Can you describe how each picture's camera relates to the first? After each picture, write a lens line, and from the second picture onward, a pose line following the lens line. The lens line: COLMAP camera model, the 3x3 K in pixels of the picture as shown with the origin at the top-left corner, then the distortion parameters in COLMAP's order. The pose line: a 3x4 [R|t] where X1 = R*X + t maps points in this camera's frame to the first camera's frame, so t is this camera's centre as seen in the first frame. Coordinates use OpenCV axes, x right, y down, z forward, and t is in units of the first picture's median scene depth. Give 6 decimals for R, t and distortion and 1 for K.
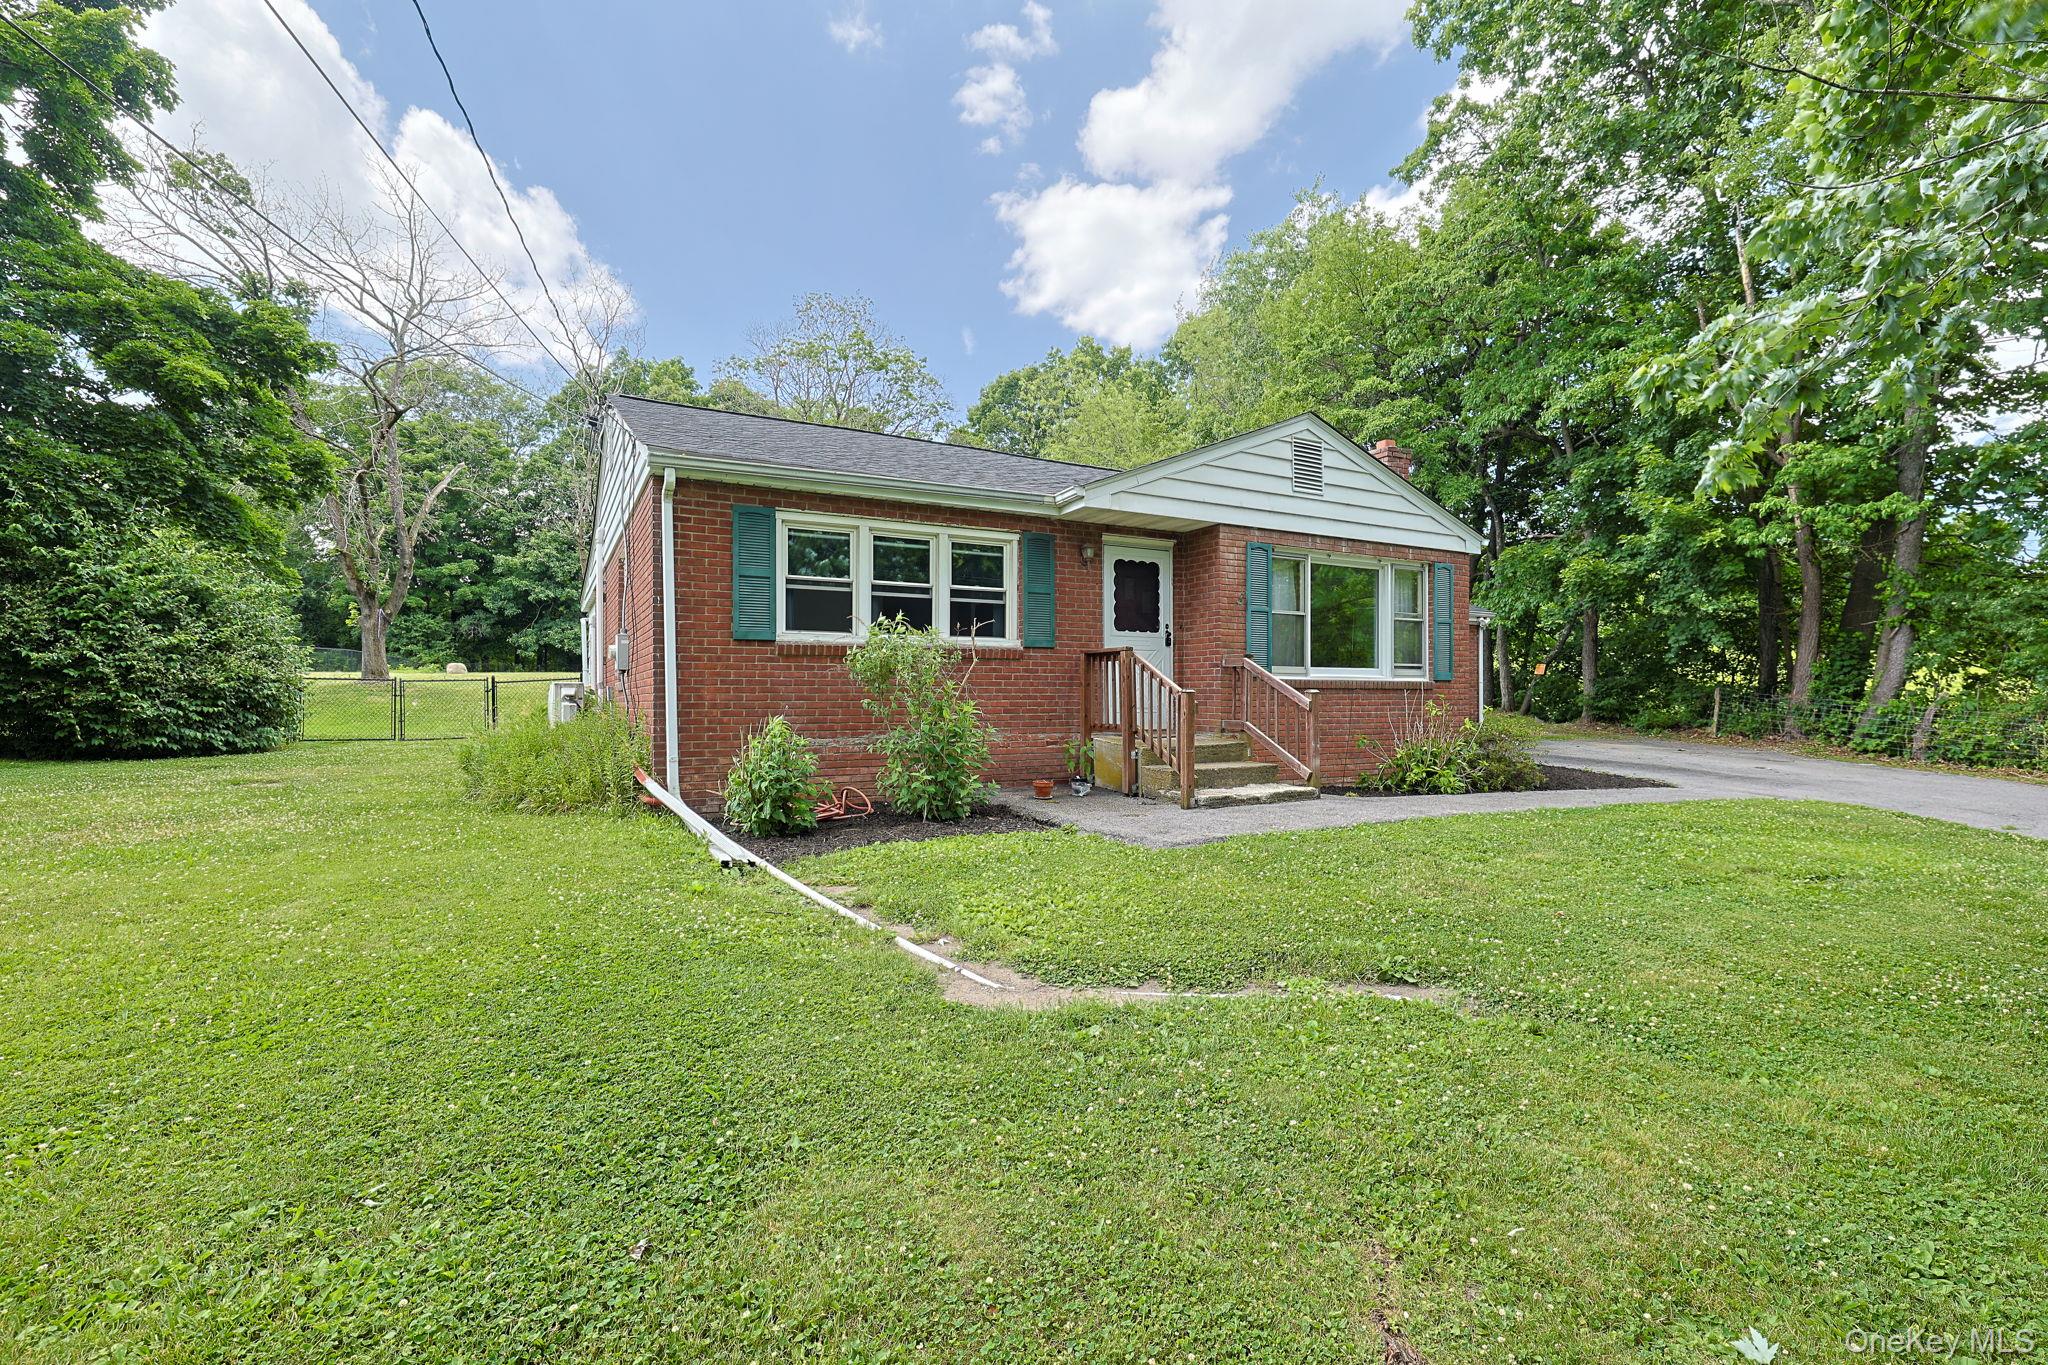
lens RADIAL K [[901.6, 0, 1030.0], [0, 901.6, 695.5], [0, 0, 1]] dist [-0.000865, 0.000215]
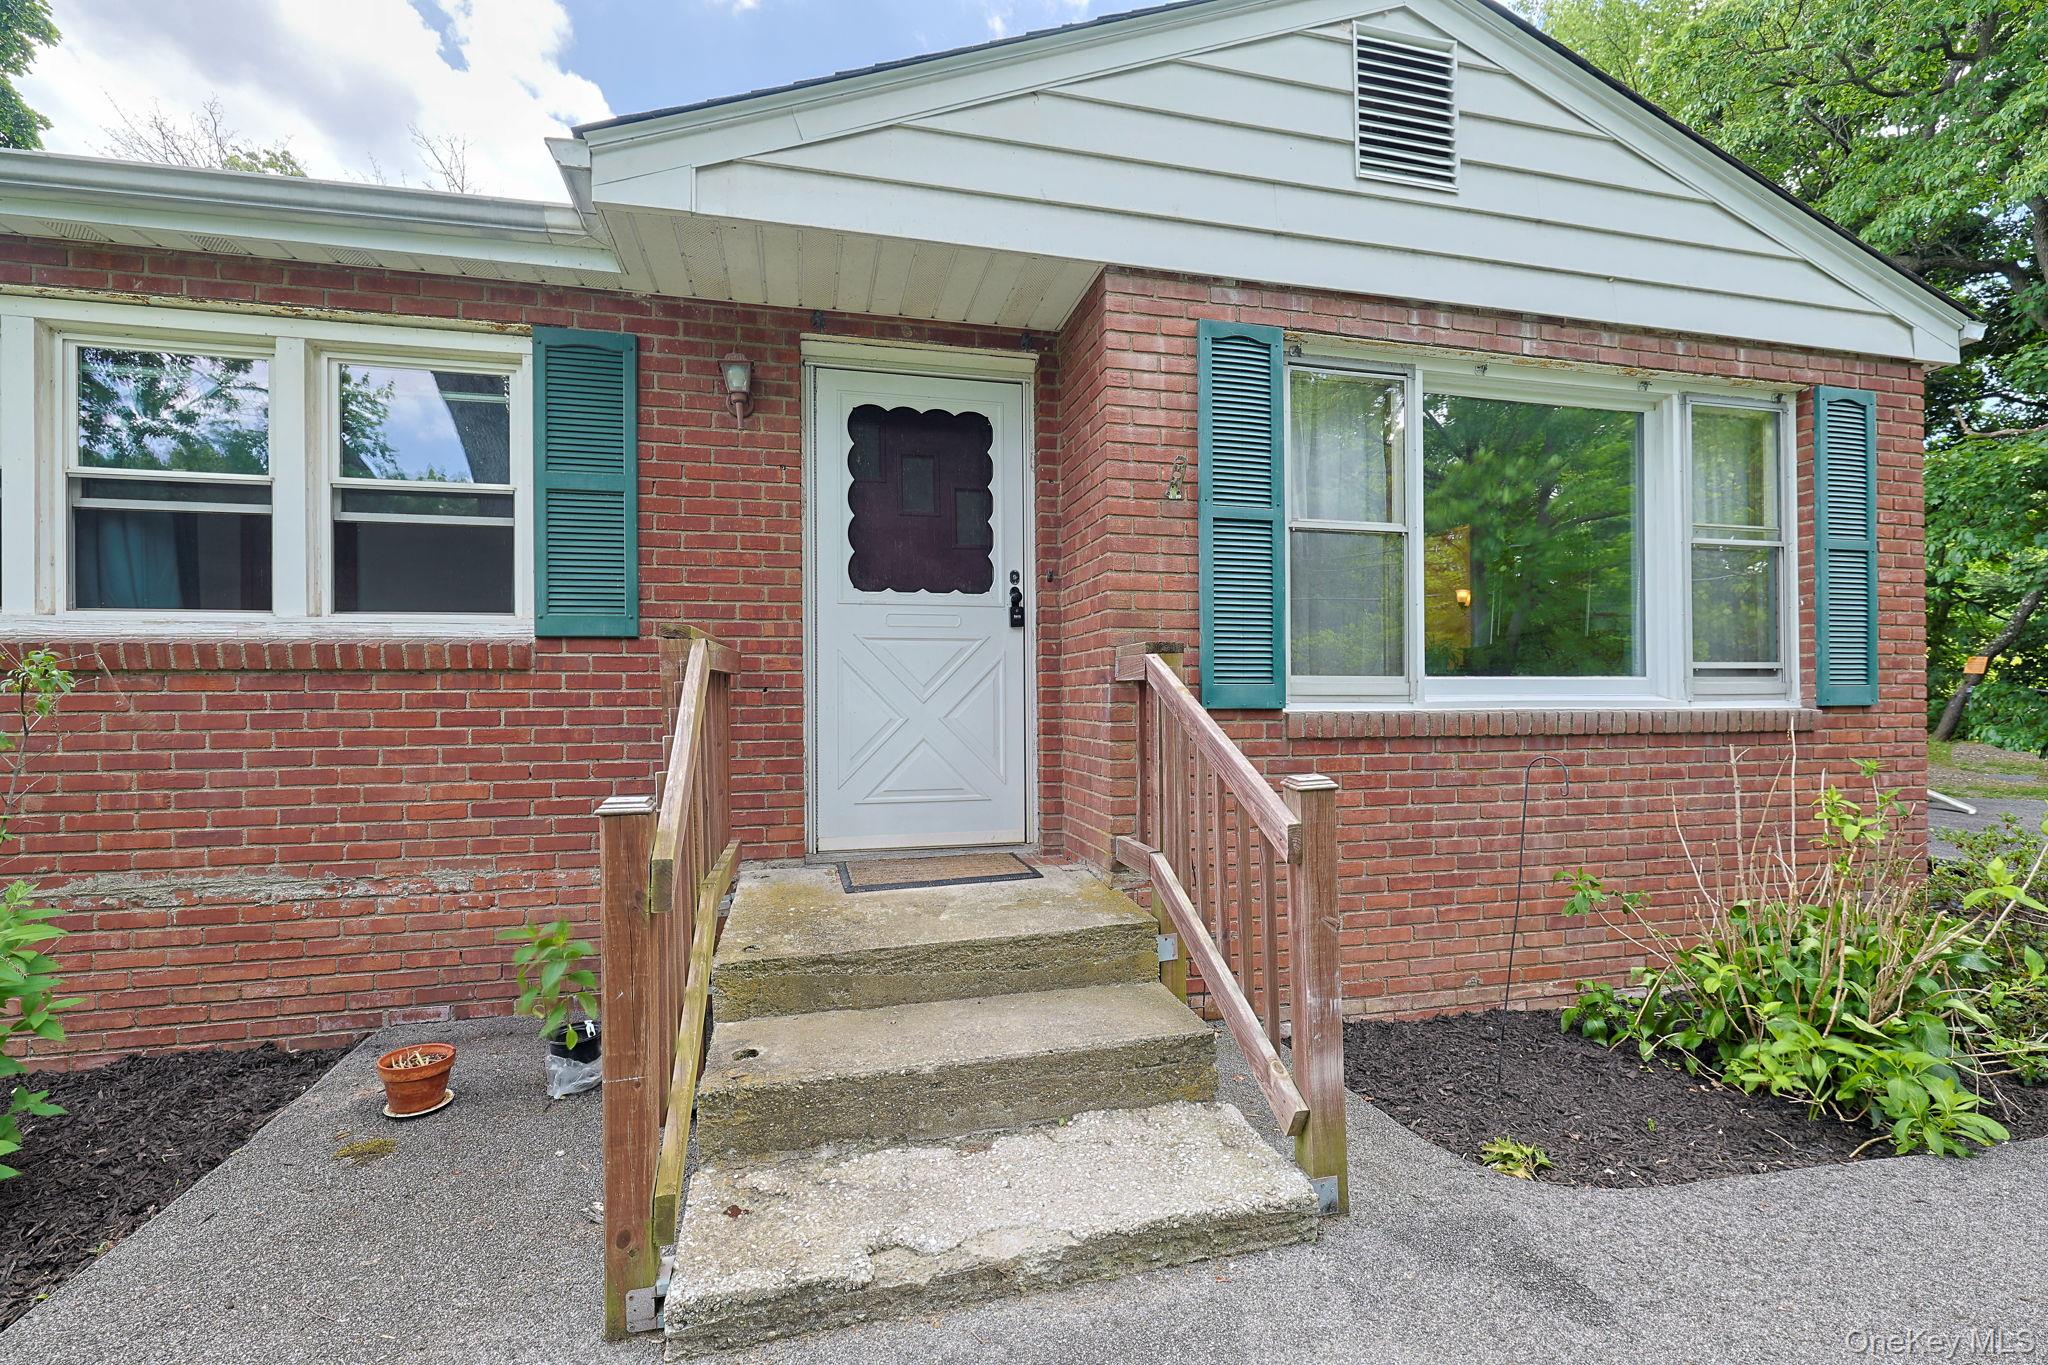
lens RADIAL K [[909.4, 0, 1029.9], [0, 909.4, 695.0], [0, 0, 1]] dist [-0.008146, 0.000076]
pose [[0.966856, -0.008415, -0.255185, 0.257900], [0.006664, 0.999948, -0.007723, -0.023063], [0.255236, 0.005766, 0.966861, 0.627303]]
